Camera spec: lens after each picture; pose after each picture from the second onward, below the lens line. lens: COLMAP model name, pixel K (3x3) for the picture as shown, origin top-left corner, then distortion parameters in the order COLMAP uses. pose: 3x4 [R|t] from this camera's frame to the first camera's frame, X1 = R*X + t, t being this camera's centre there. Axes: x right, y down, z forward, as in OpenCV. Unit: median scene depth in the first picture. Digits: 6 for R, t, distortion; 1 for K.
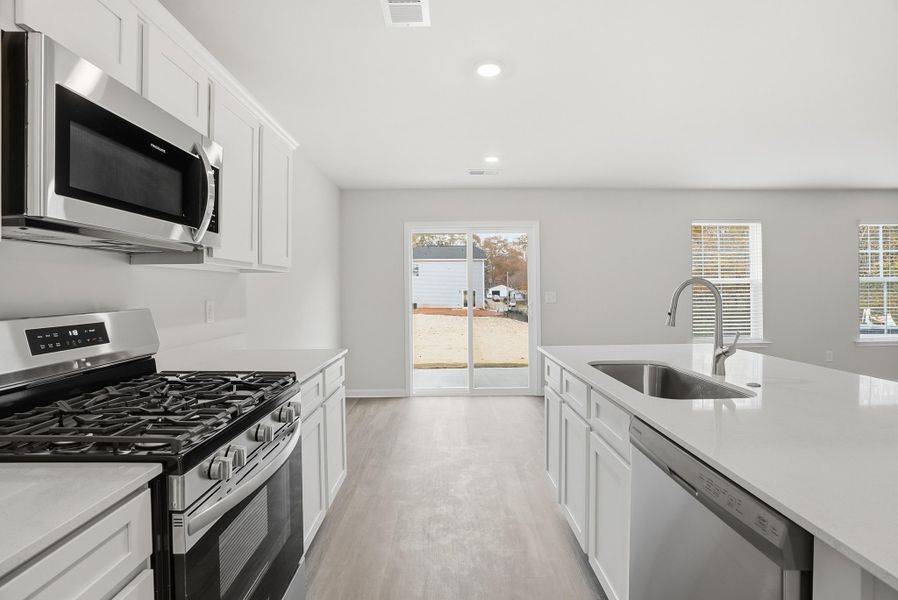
lens RADIAL K [[432.2, 0, 466.1], [0, 432.2, 284.8], [0, 0, 1]] dist [-0.004182, -0.000495]
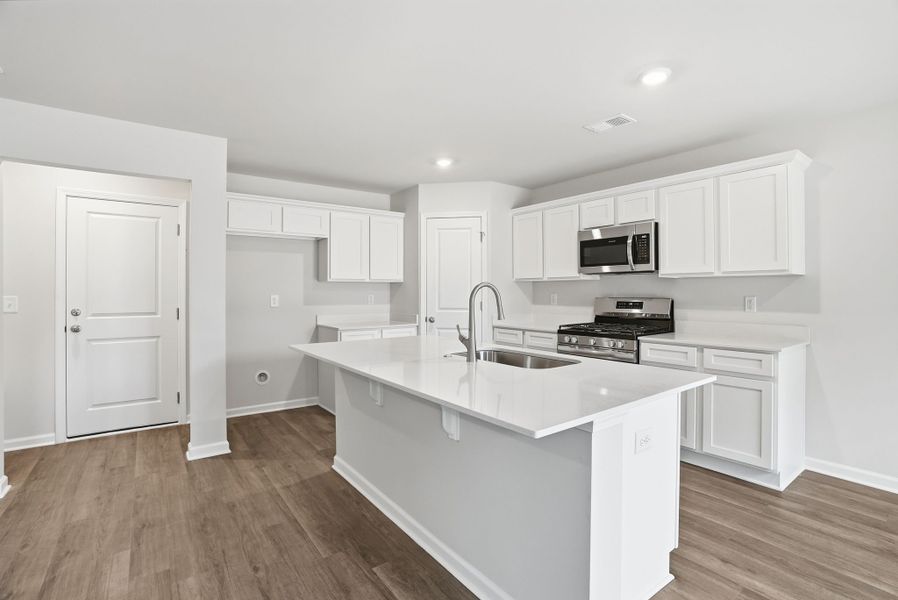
lens RADIAL K [[423.9, 0, 446.3], [0, 423.9, 289.9], [0, 0, 1]] dist [-0.057057, 0.020453]
pose [[-0.835805, 0.006191, -0.548991, 0.465300], [0.011557, 0.999913, -0.006318, 0.004394], [0.548904, -0.011625, -0.835805, 0.719581]]
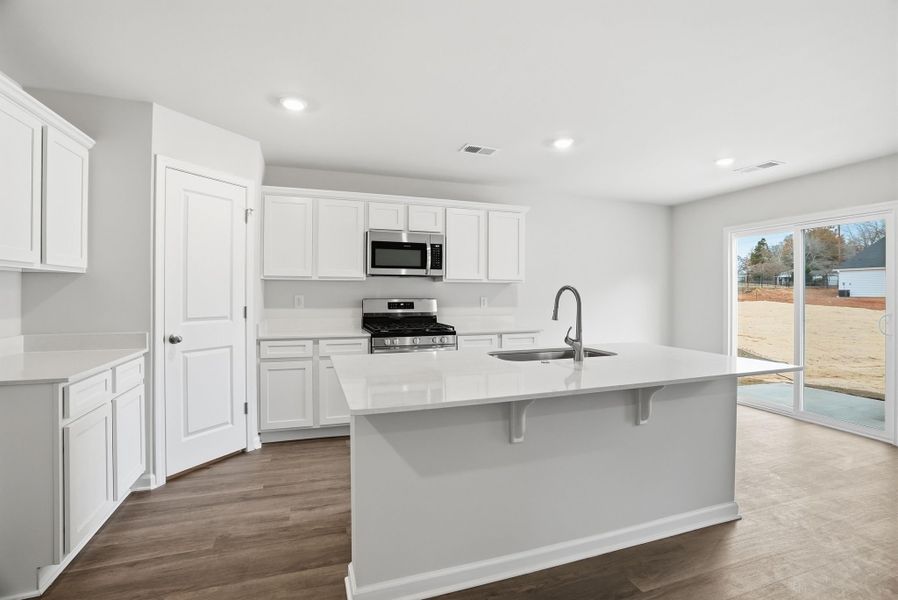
lens RADIAL K [[421.1, 0, 445.6], [0, 421.1, 294.2], [0, 0, 1]] dist [-0.070676, 0.029269]
pose [[0.280298, 0.011289, -0.959847, 0.597900], [0.000239, 0.999930, 0.011831, -0.001160], [0.959913, -0.003545, 0.280275, 0.108968]]
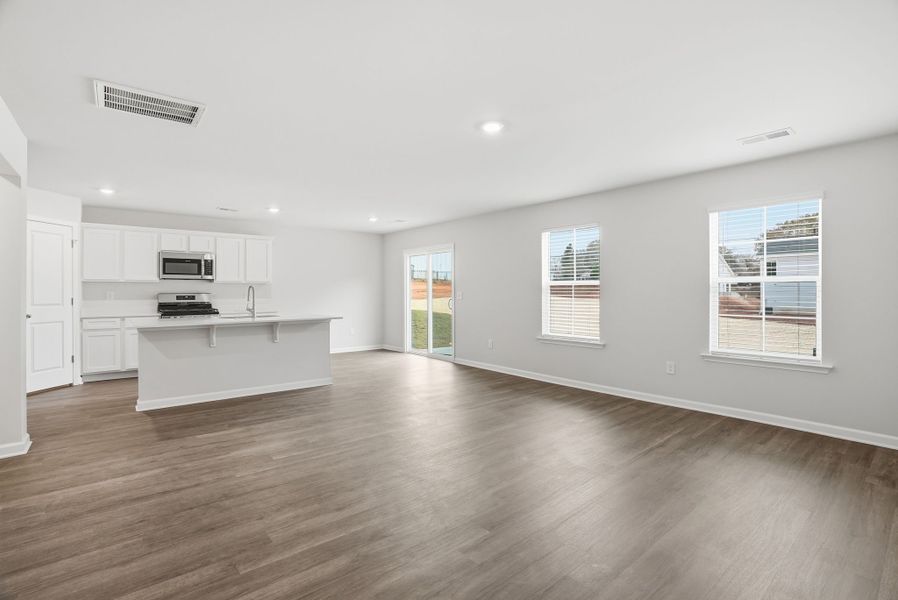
lens RADIAL K [[423.9, 0, 446.3], [0, 423.9, 289.9], [0, 0, 1]] dist [-0.057057, 0.020453]
pose [[0.595706, 0.003475, -0.803195, 1.323545], [0.004057, 0.999965, 0.007335, 0.000370], [0.803192, -0.007628, 0.595671, 0.137500]]
